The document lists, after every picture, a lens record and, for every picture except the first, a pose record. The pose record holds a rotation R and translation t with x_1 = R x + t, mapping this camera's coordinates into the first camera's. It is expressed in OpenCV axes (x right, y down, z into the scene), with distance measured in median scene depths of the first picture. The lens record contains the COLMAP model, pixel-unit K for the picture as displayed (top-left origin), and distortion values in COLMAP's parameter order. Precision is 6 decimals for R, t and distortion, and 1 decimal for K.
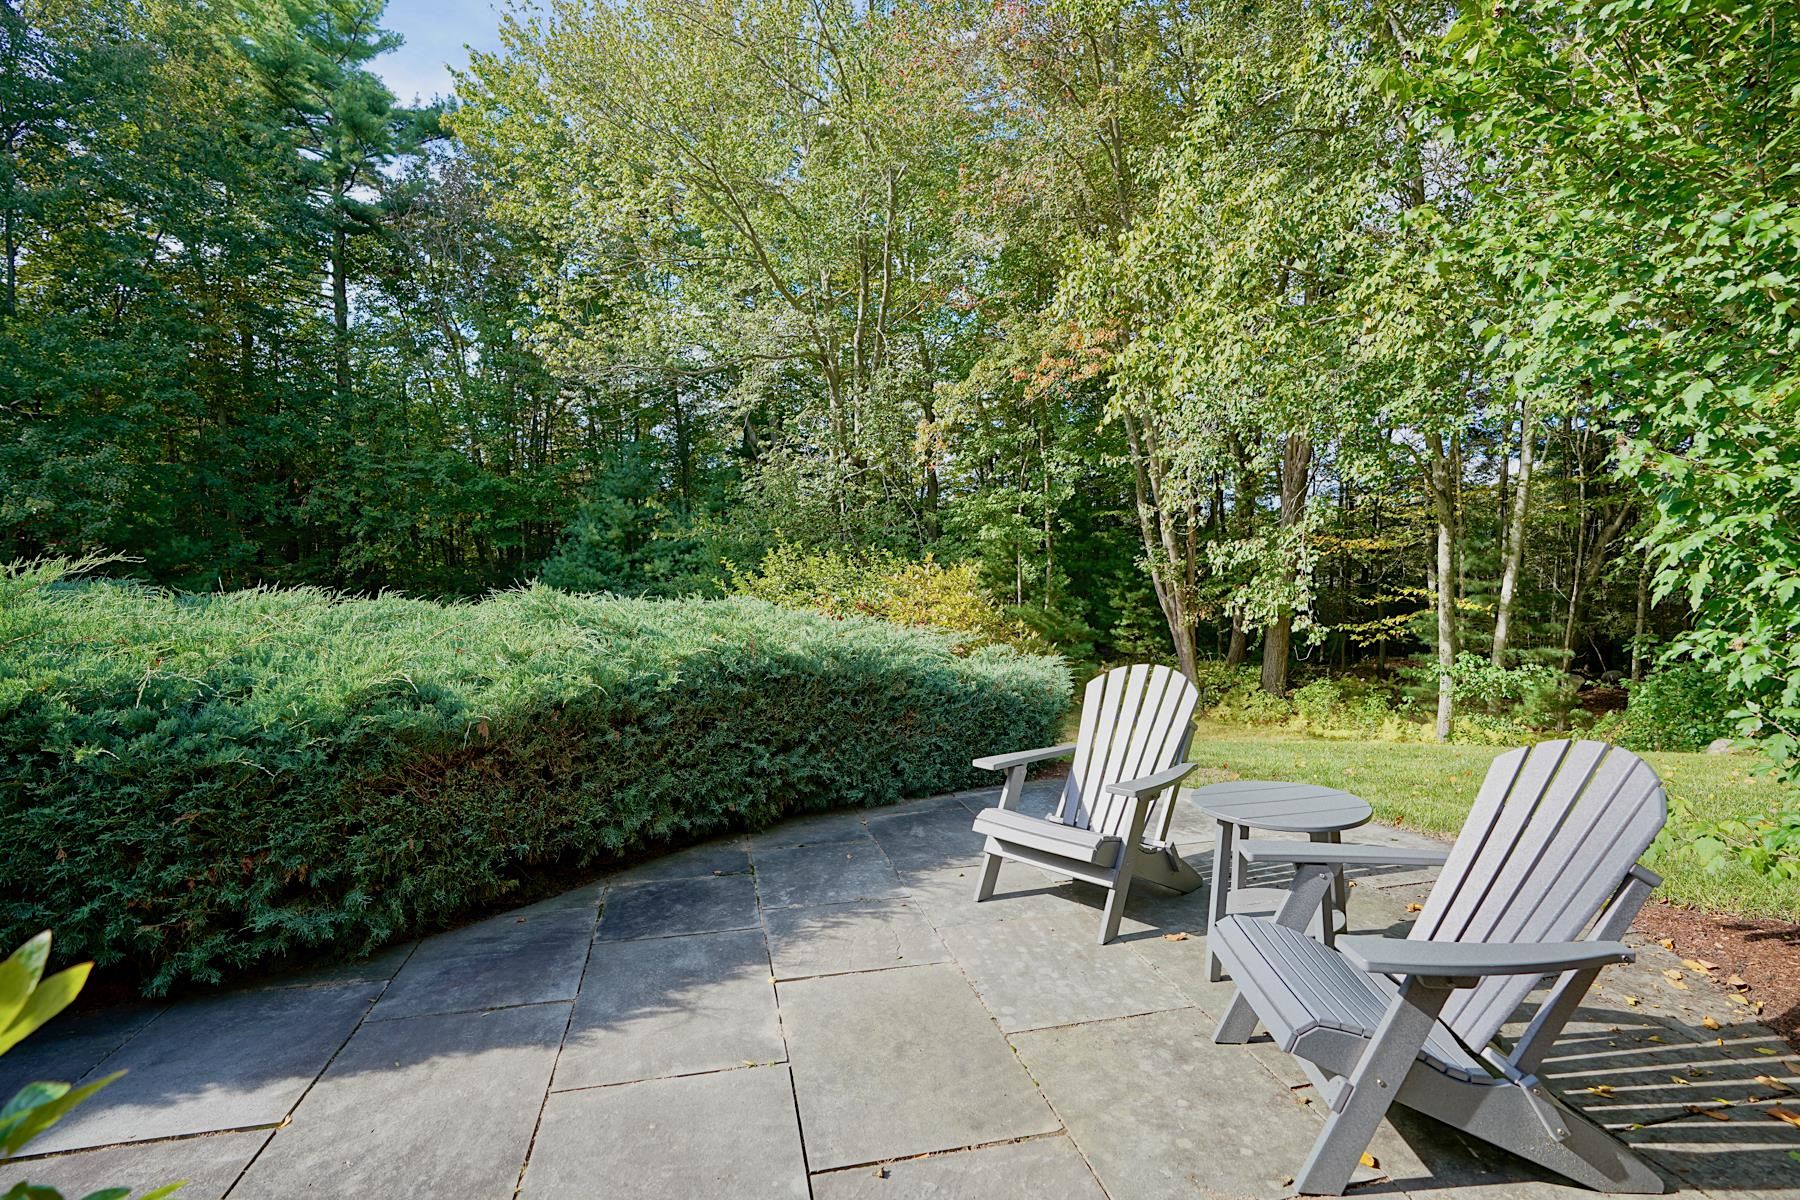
lens RADIAL K [[844.5, 0, 900.0], [0, 844.5, 600.0], [0, 0, 1]] dist [-0.042257, 0.019818]
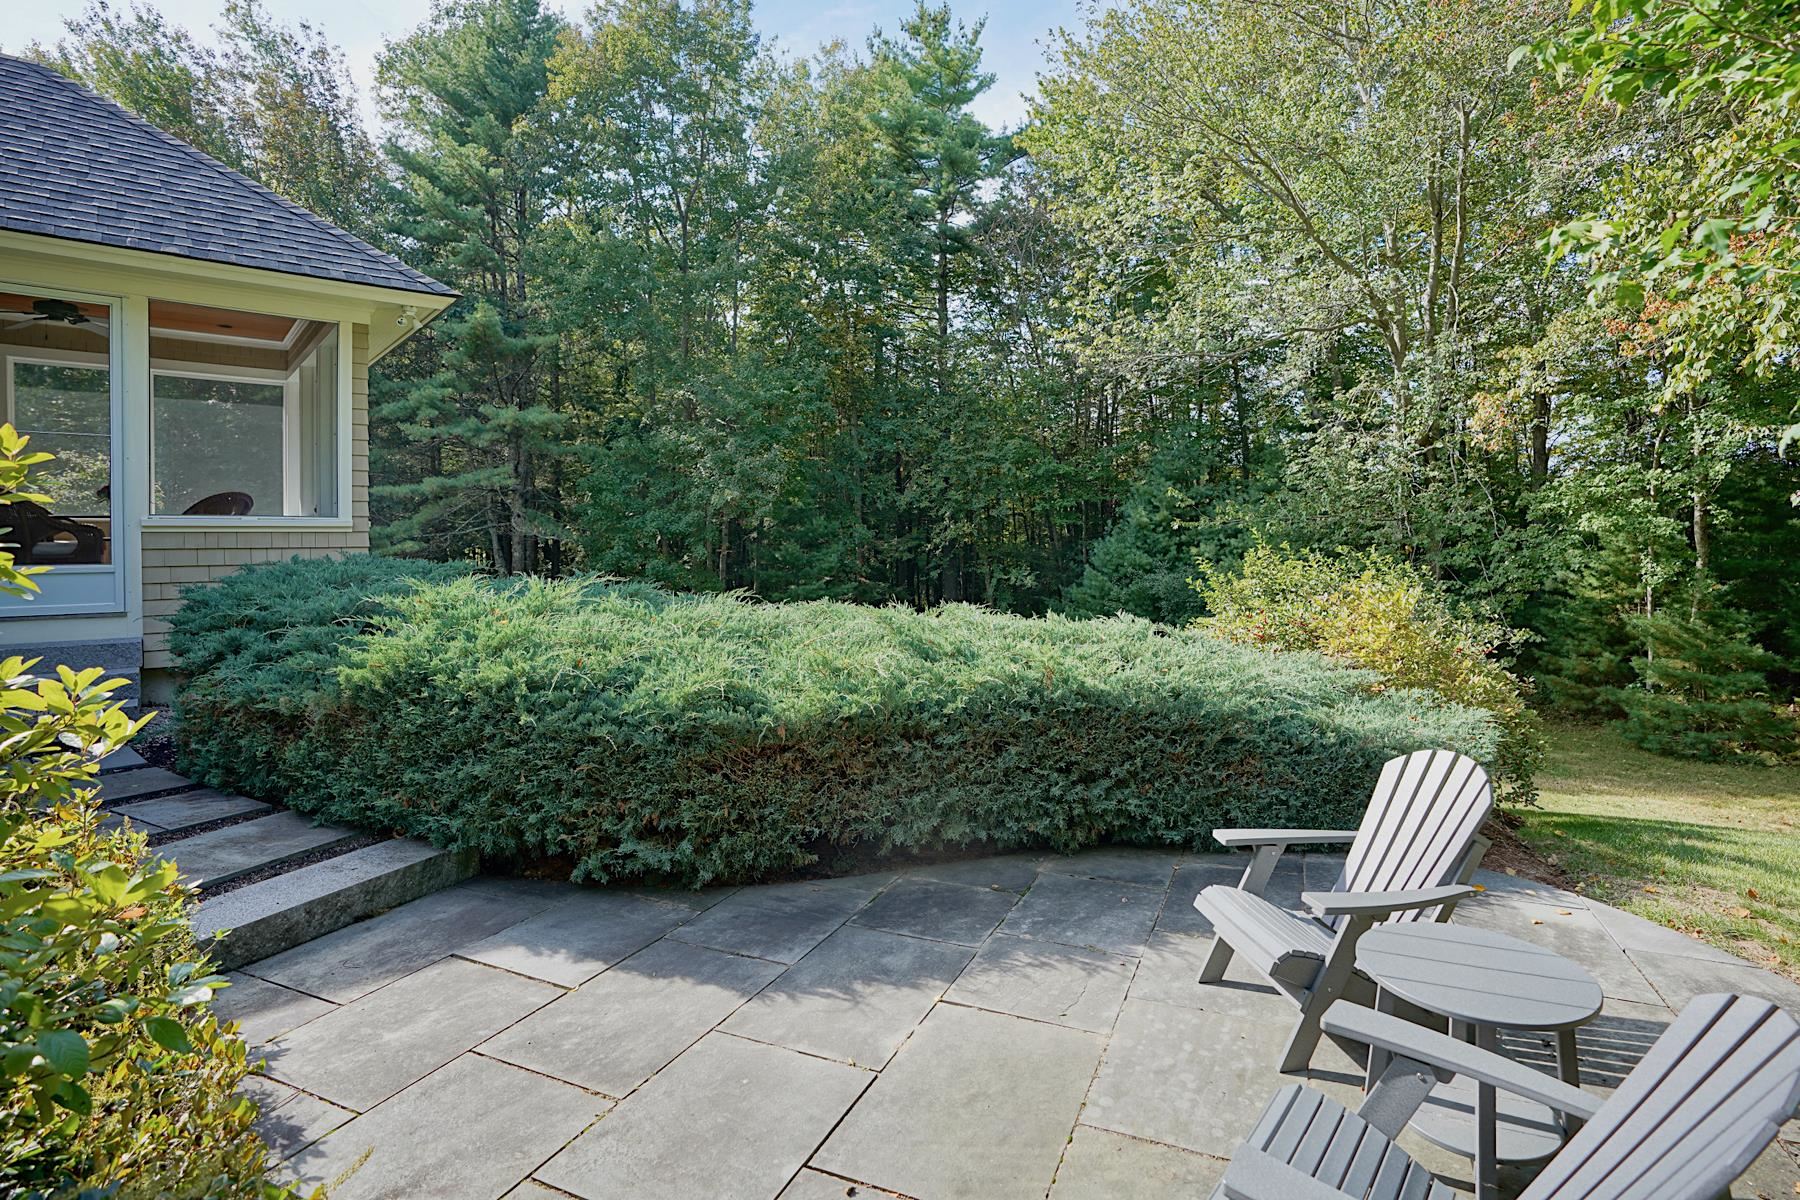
lens RADIAL K [[847.8, 0, 900.0], [0, 847.8, 600.0], [0, 0, 1]] dist [-0.070135, 0.024154]
pose [[0.831918, 0.050324, -0.552612, 0.308798], [-0.044010, 0.998726, 0.024696, -0.072843], [0.553150, 0.003775, 0.833073, 0.051356]]
